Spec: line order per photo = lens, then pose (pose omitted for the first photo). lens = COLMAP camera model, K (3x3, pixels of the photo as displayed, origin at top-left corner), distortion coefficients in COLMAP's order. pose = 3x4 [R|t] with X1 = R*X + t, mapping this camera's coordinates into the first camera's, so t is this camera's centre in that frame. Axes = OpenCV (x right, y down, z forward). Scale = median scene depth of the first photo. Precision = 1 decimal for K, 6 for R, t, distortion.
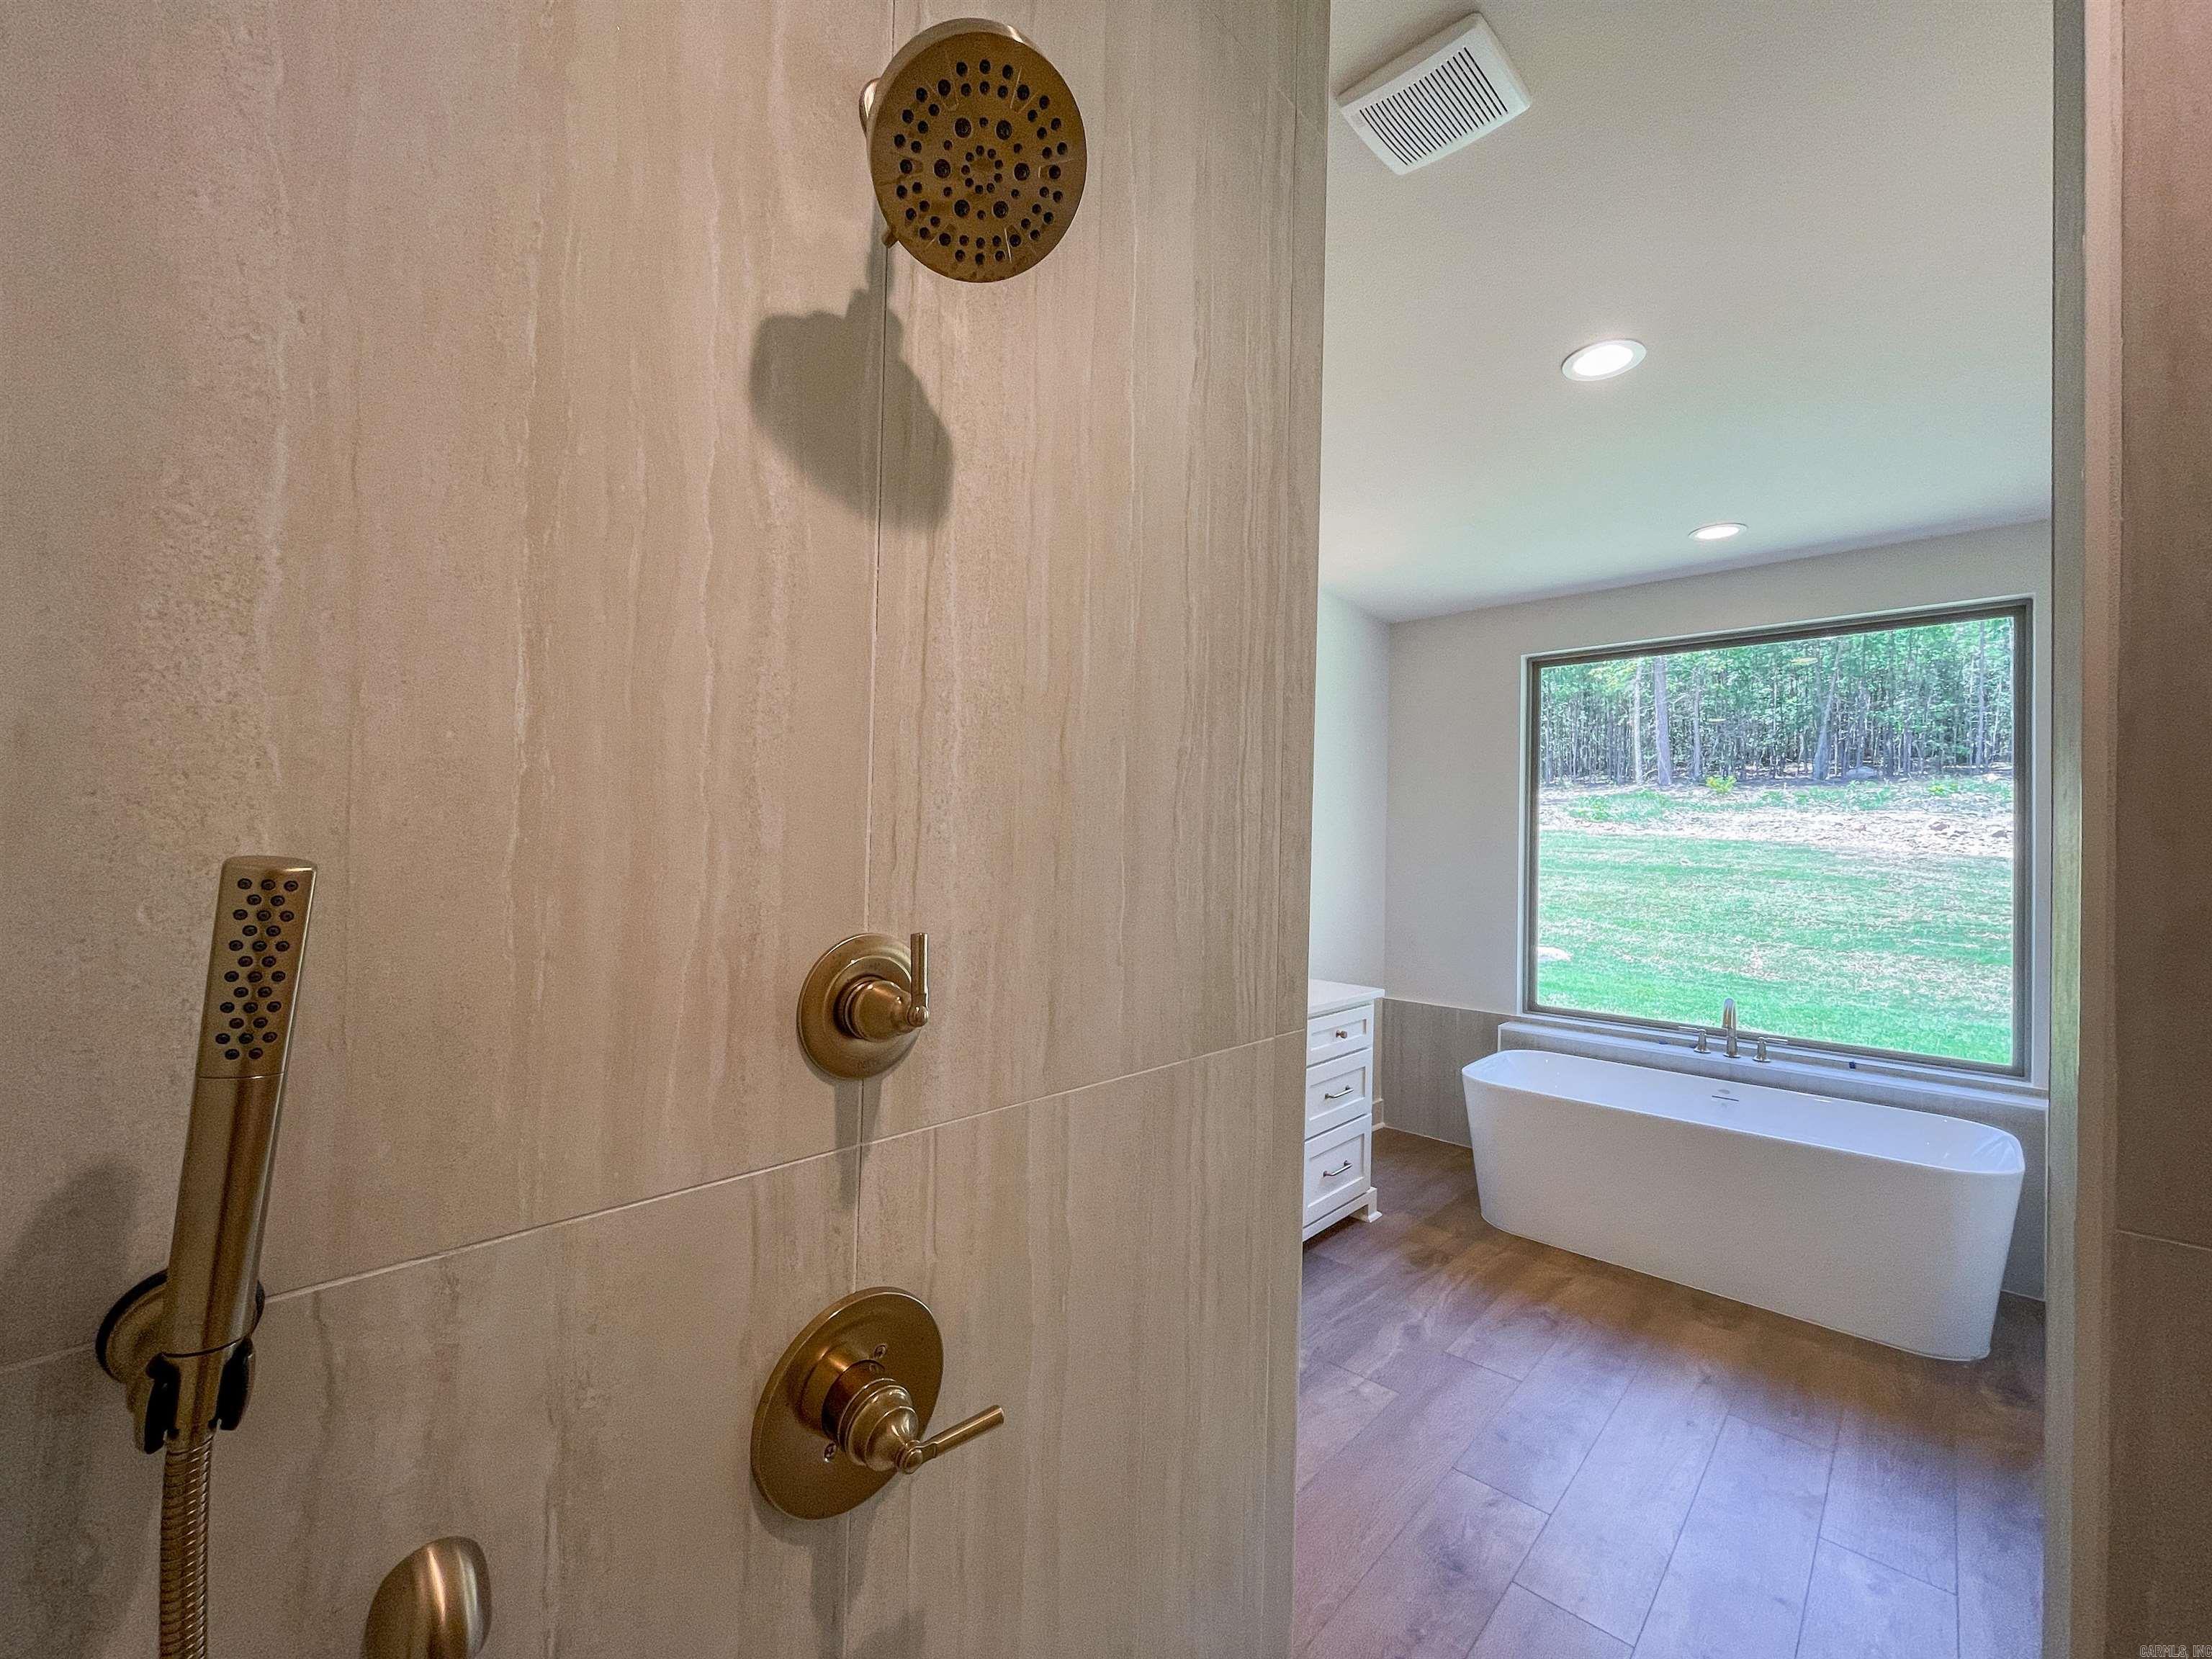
lens RADIAL K [[899.2, 0, 1114.1], [0, 899.2, 829.8], [0, 0, 1]] dist [-0.000399, -0.000076]
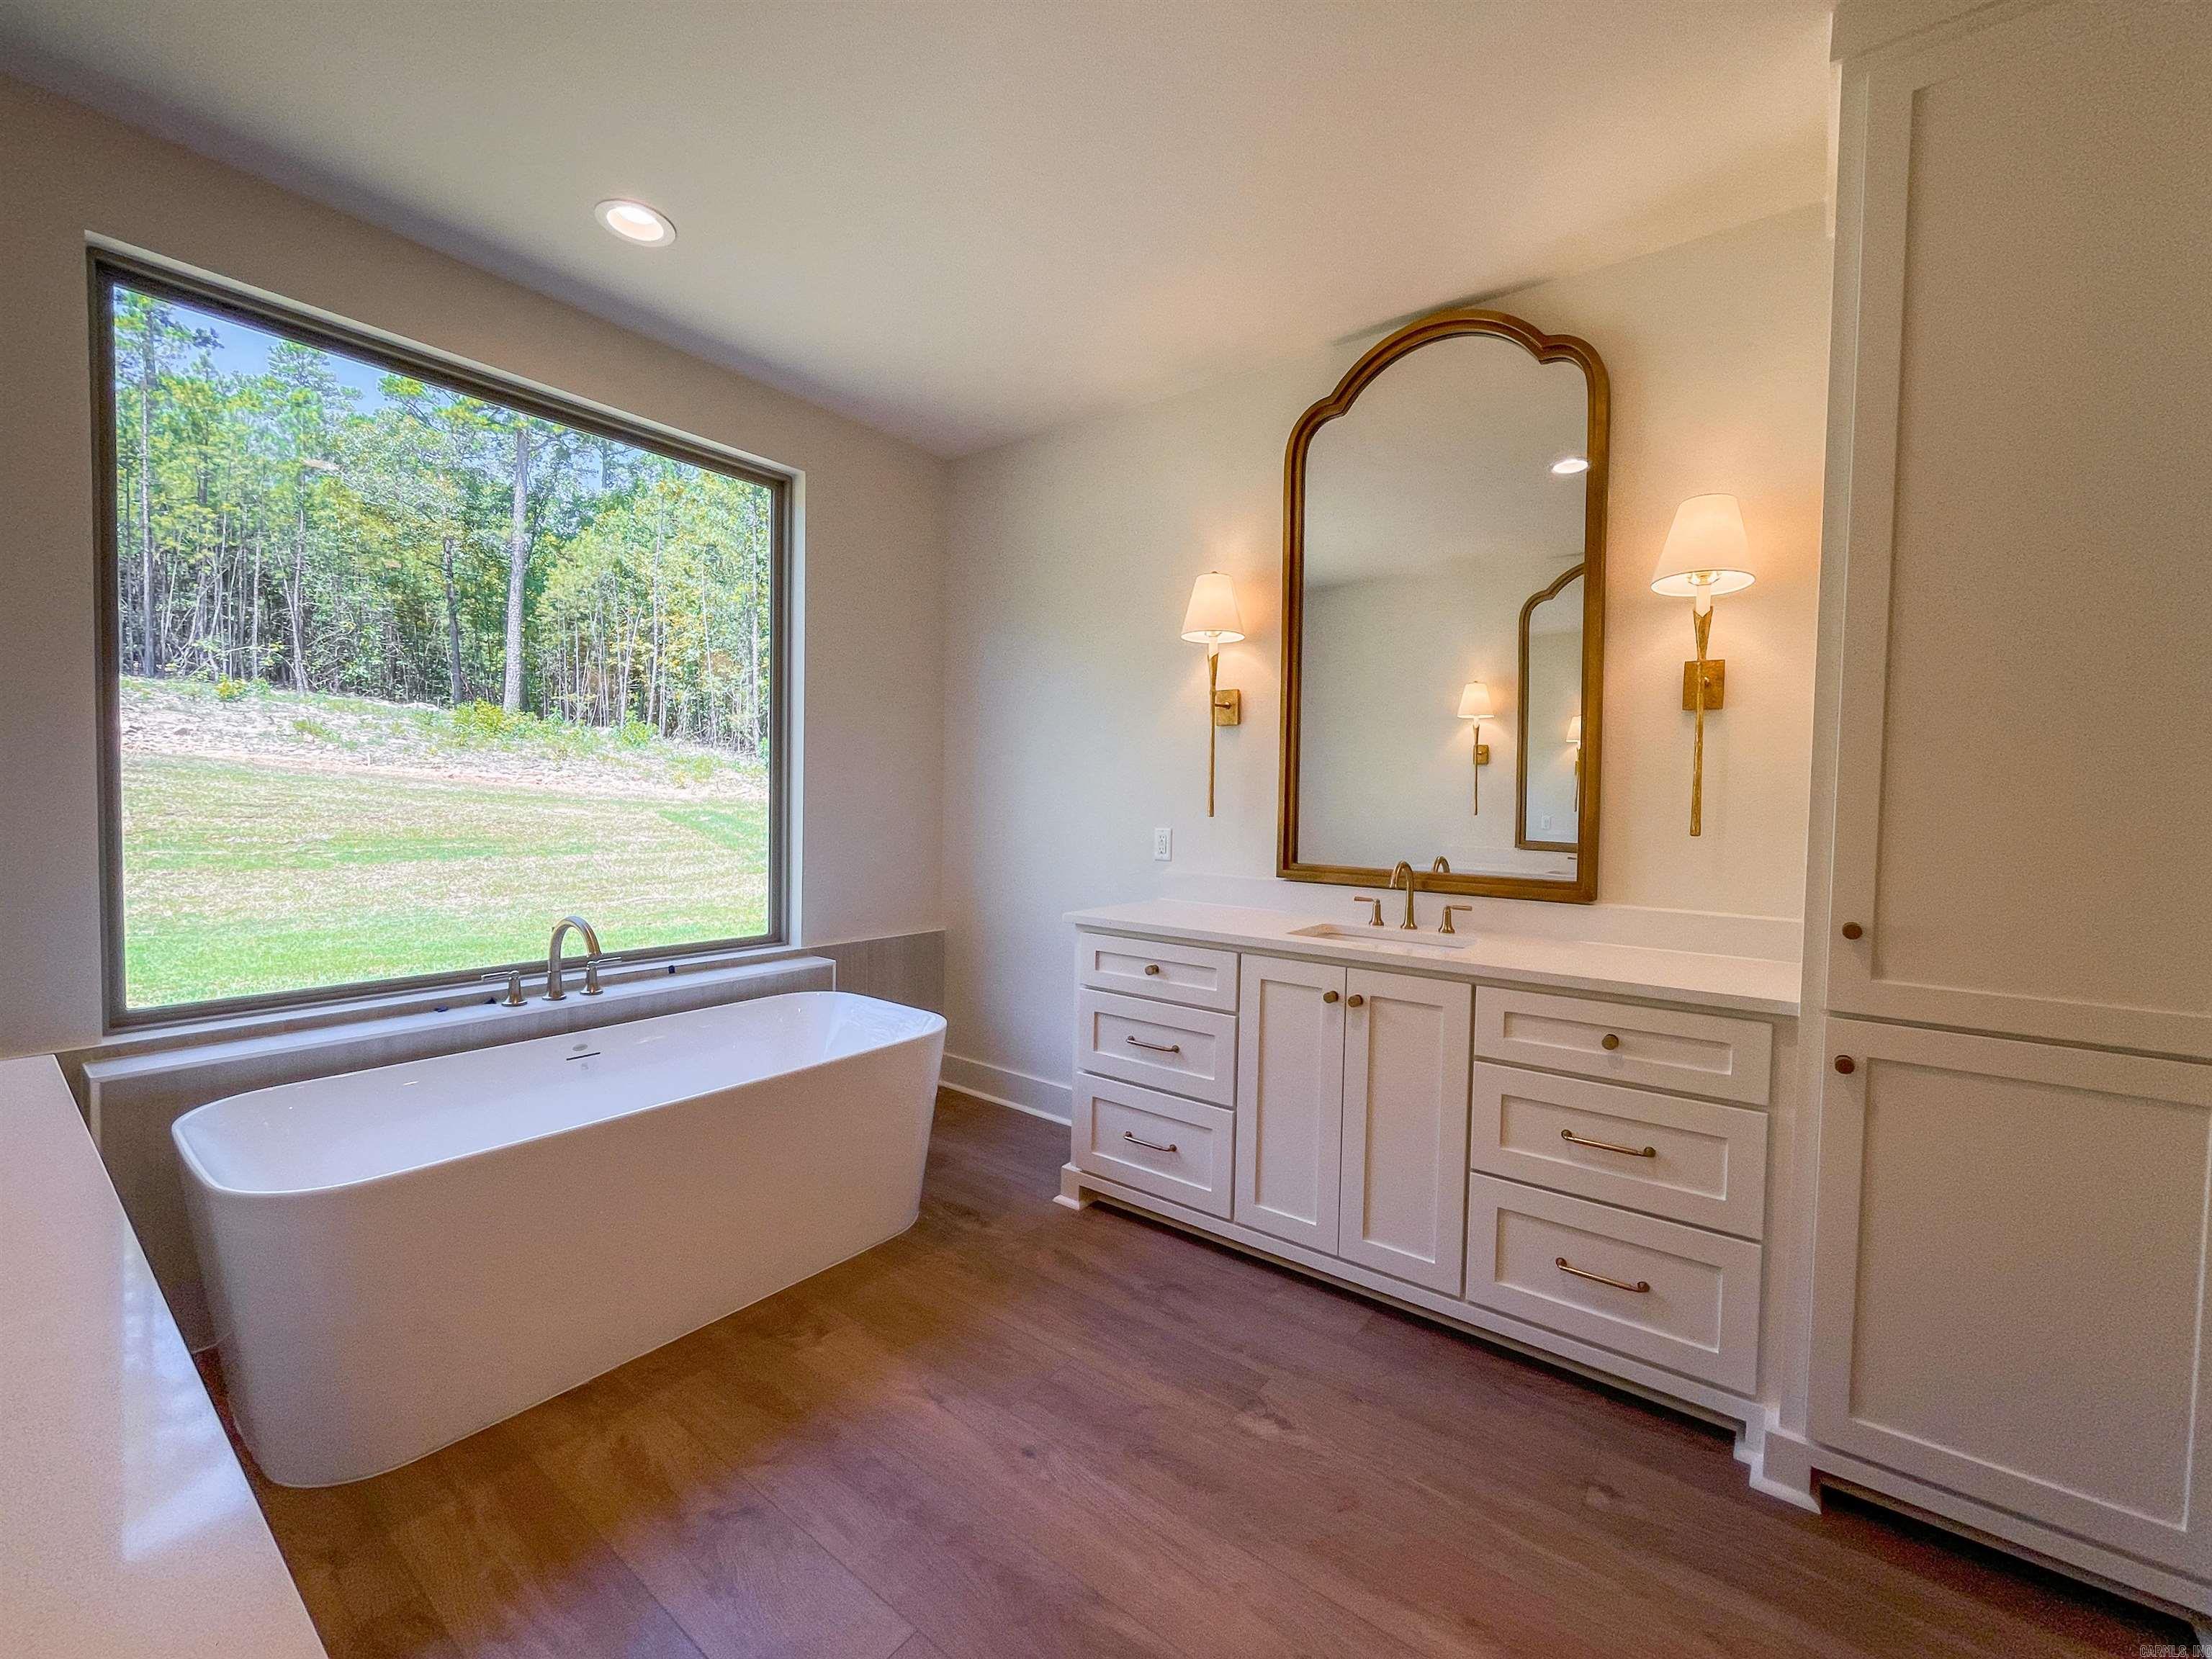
lens RADIAL K [[899.2, 0, 1114.1], [0, 899.2, 829.8], [0, 0, 1]] dist [-0.000399, -0.000076]
pose [[-0.084076, -0.060622, 0.994614, -0.046327], [-0.040732, 0.997523, 0.057356, 0.061052], [-0.995626, -0.035691, -0.086337, 0.623694]]
